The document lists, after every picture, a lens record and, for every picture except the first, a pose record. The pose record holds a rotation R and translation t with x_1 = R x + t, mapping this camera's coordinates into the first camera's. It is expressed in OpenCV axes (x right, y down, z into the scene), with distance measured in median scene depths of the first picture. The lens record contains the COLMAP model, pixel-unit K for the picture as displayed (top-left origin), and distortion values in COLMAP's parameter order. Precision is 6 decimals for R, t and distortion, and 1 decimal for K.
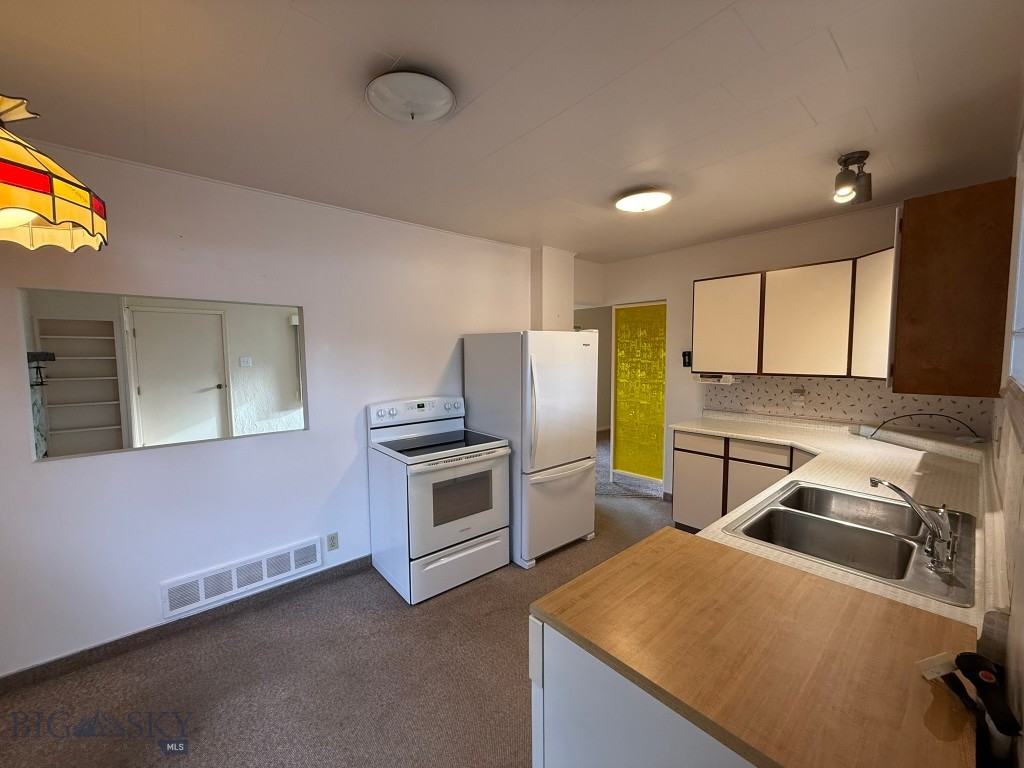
lens RADIAL K [[409.1, 0, 510.0], [0, 409.1, 385.4], [0, 0, 1]] dist [0.000315, -0.000379]
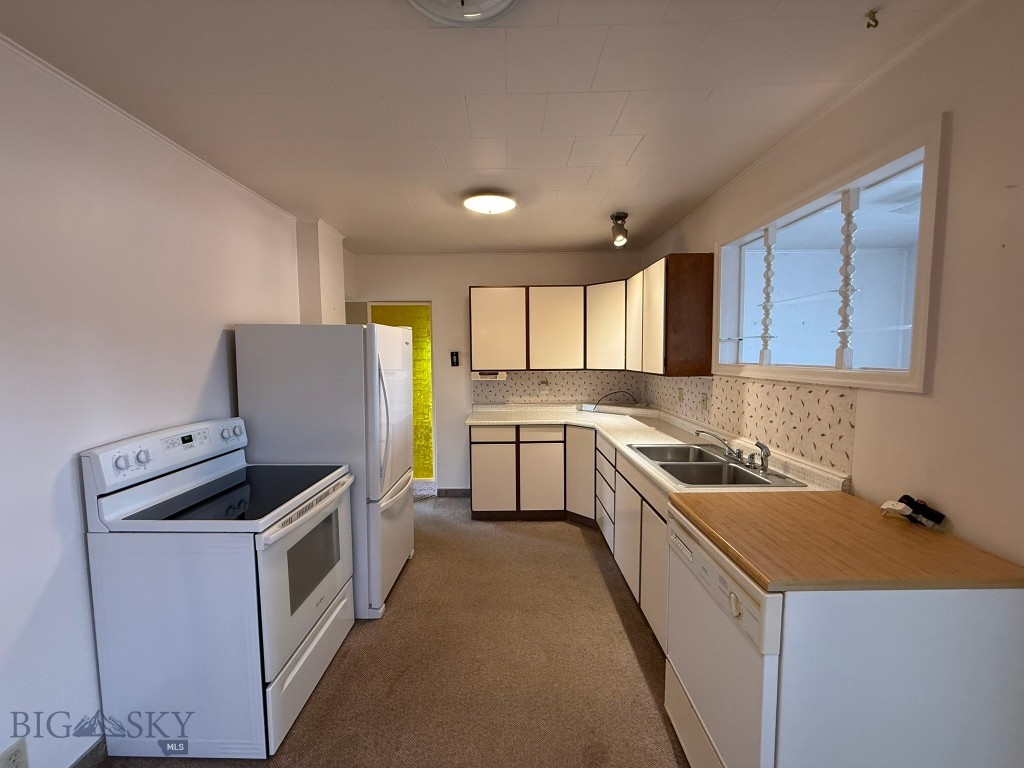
lens RADIAL K [[409.1, 0, 512.1], [0, 409.1, 384.0], [0, 0, 1]] dist [0.000315, -0.000379]
pose [[0.654370, -0.055281, 0.754151, -0.347037], [0.063408, 0.997823, 0.018124, -0.011248], [-0.753511, 0.035960, 0.656451, 0.237013]]
